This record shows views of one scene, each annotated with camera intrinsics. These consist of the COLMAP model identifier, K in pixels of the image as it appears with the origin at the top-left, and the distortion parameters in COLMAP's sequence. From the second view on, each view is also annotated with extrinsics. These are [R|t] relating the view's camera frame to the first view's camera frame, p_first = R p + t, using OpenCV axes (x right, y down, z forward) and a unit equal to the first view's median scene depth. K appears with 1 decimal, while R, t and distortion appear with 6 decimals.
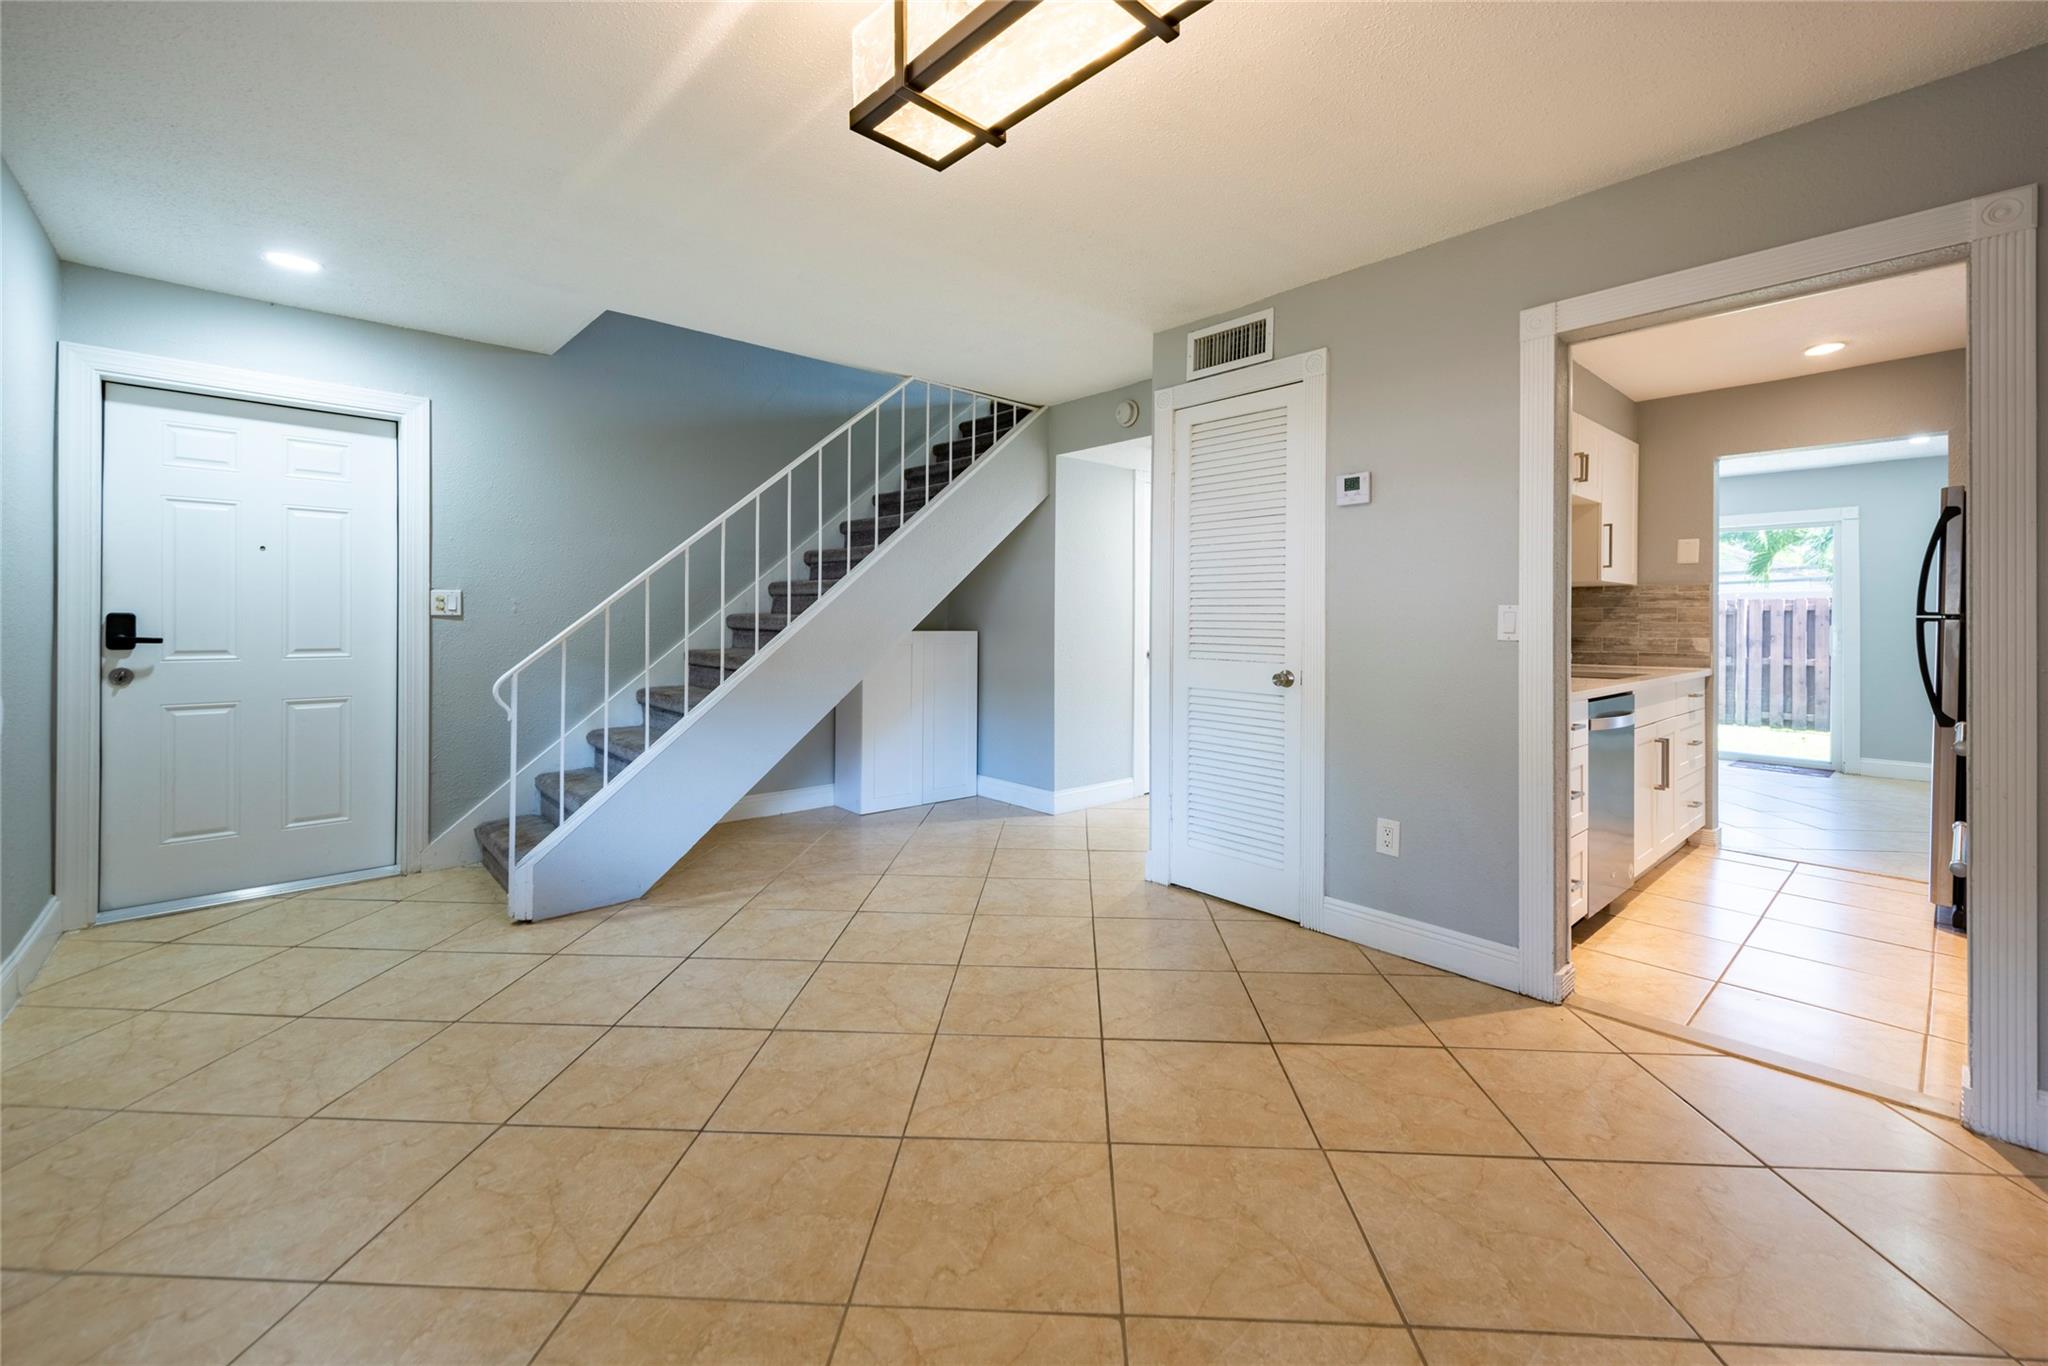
lens RADIAL K [[847.8, 0, 1038.5], [0, 847.8, 620.2], [0, 0, 1]] dist [-0.000780, 0.000224]
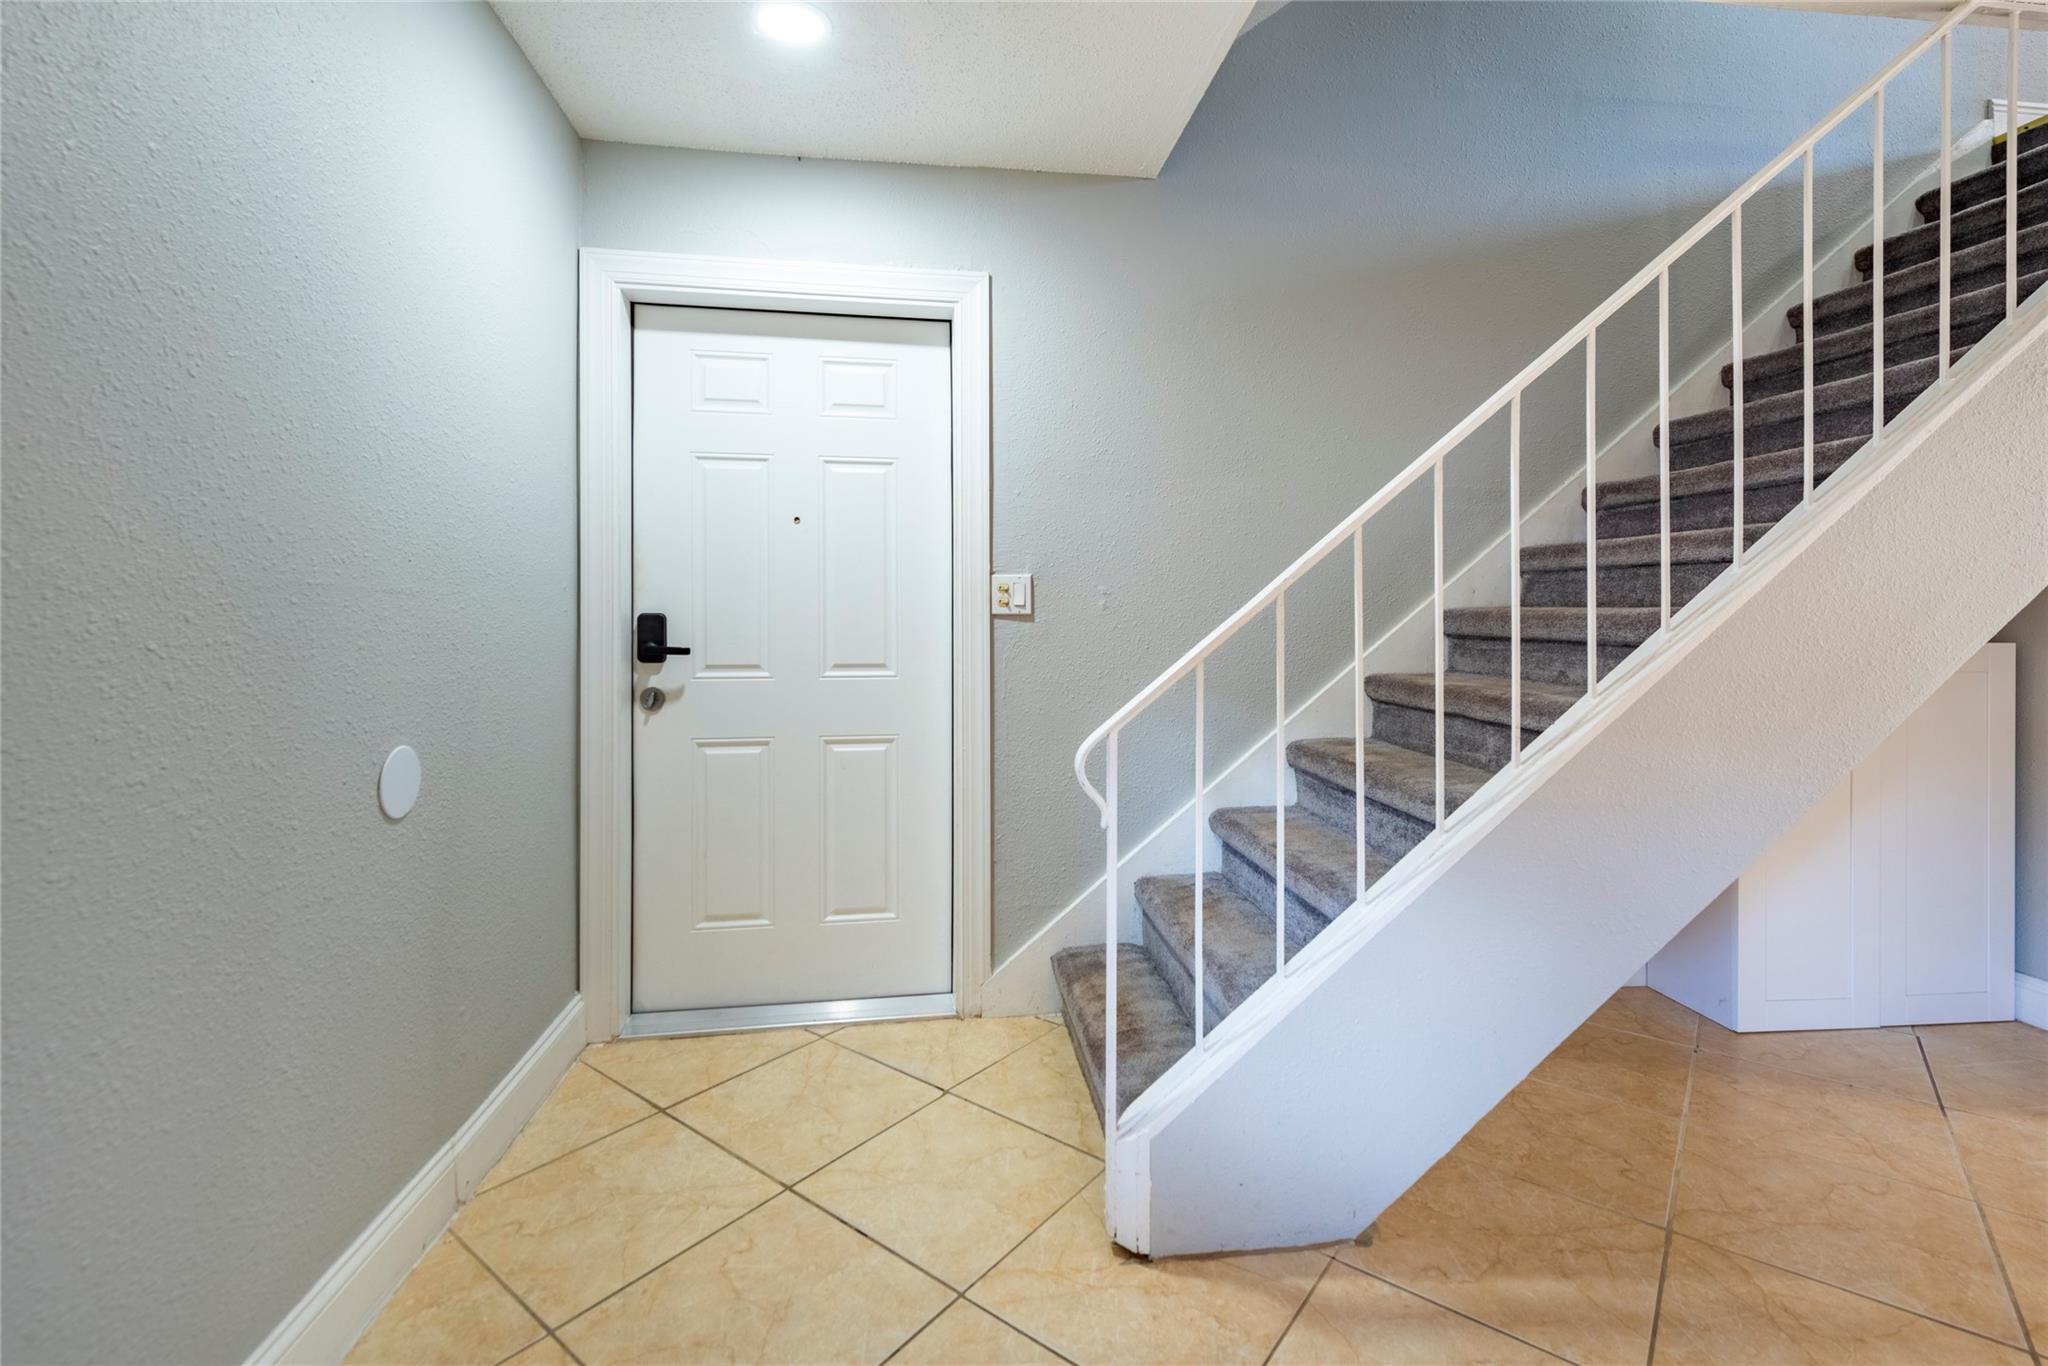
lens RADIAL K [[903.3, 0, 1011.0], [0, 903.3, 625.6], [0, 0, 1]] dist [0.009550, -0.000150]
pose [[0.800127, -0.006994, -0.599790, -0.301372], [0.005181, 0.999975, -0.004749, 0.006333], [0.599809, 0.000692, 0.800143, 0.469925]]
